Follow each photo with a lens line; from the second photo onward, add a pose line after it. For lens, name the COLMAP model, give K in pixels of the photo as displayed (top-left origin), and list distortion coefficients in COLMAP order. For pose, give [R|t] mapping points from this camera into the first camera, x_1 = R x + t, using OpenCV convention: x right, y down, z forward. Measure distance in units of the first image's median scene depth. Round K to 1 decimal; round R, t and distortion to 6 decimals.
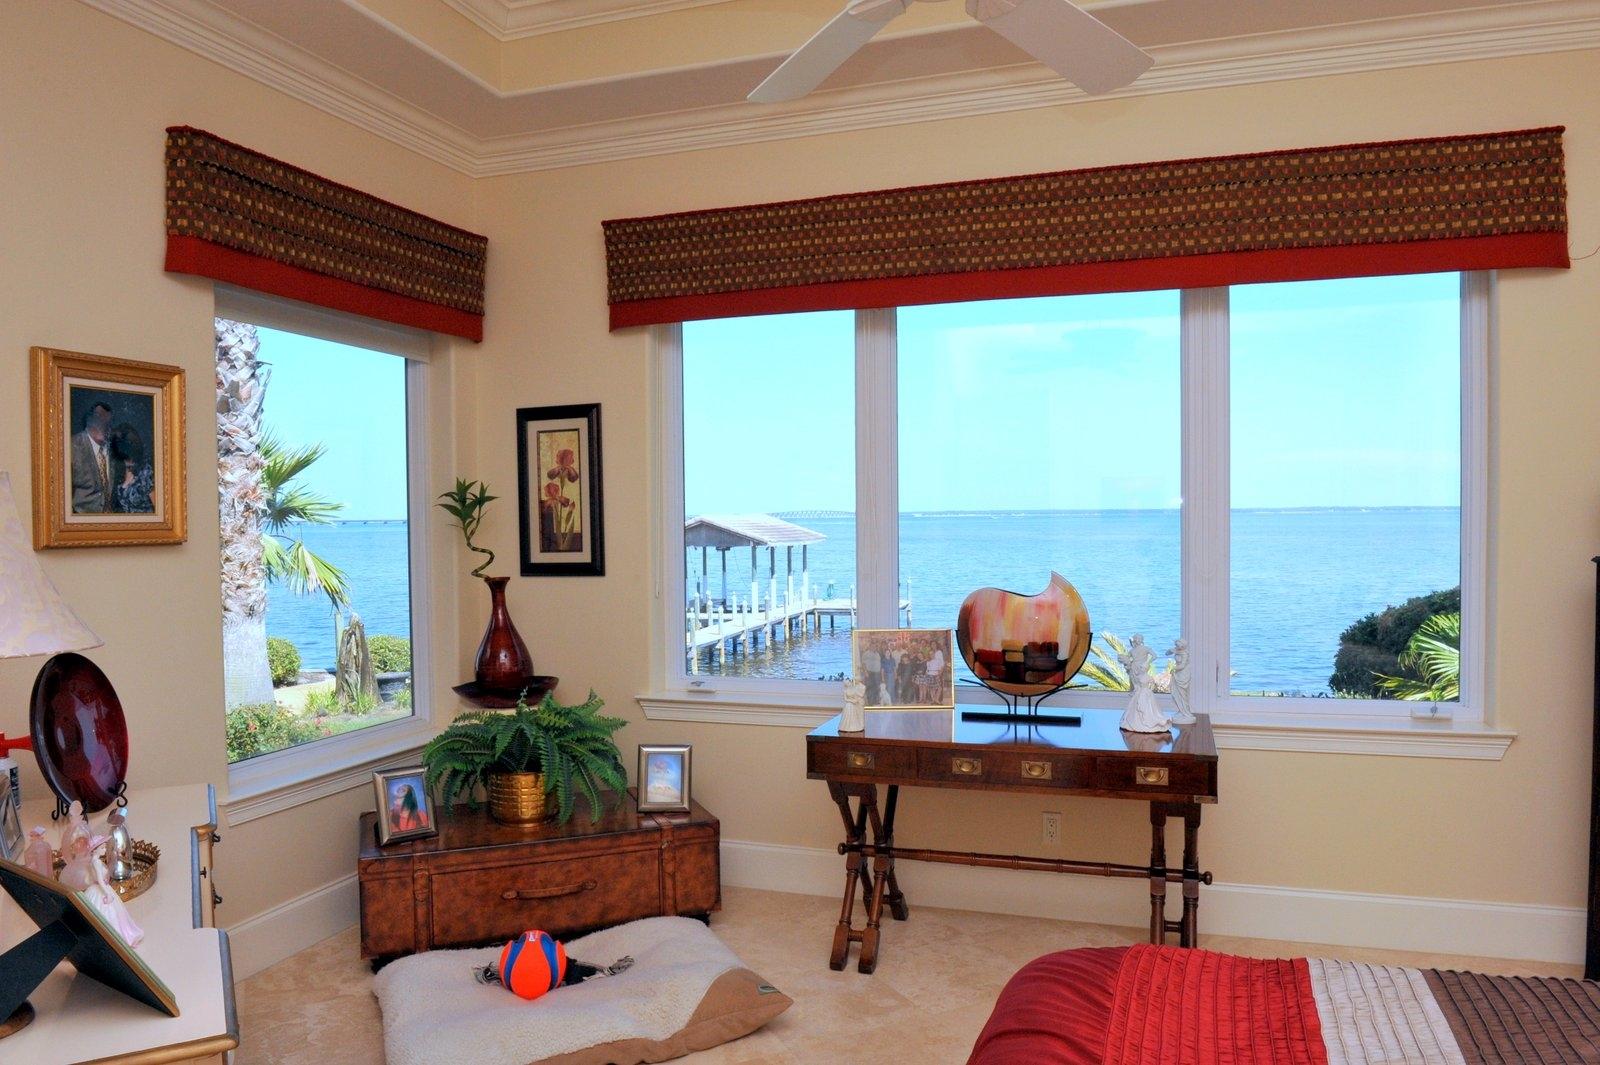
lens RADIAL K [[1082.3, 0, 807.2], [0, 1082.3, 554.9], [0, 0, 1]] dist [-0.045743, -0.006013]
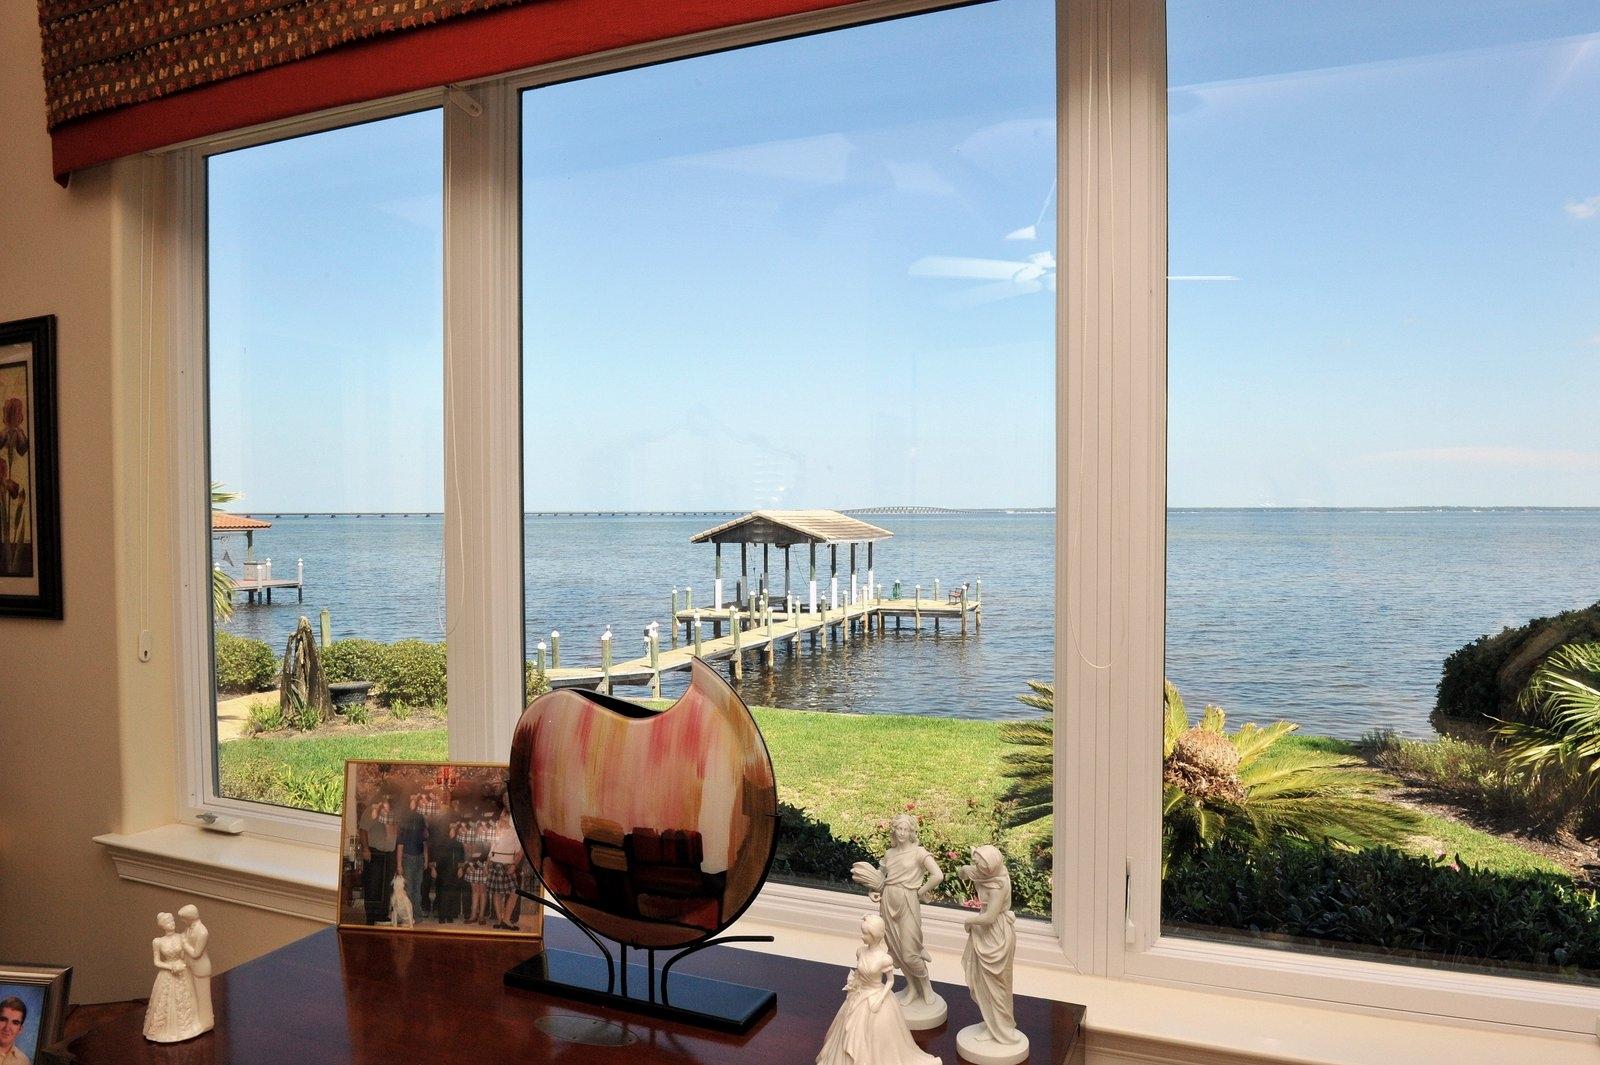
lens RADIAL K [[1082.3, 0, 807.2], [0, 1082.3, 554.9], [0, 0, 1]] dist [-0.045743, -0.006013]
pose [[0.996700, 0.011201, -0.080396, 0.071781], [-0.010869, 0.999931, 0.004561, -0.006337], [0.080442, -0.003672, 0.996753, 0.140013]]
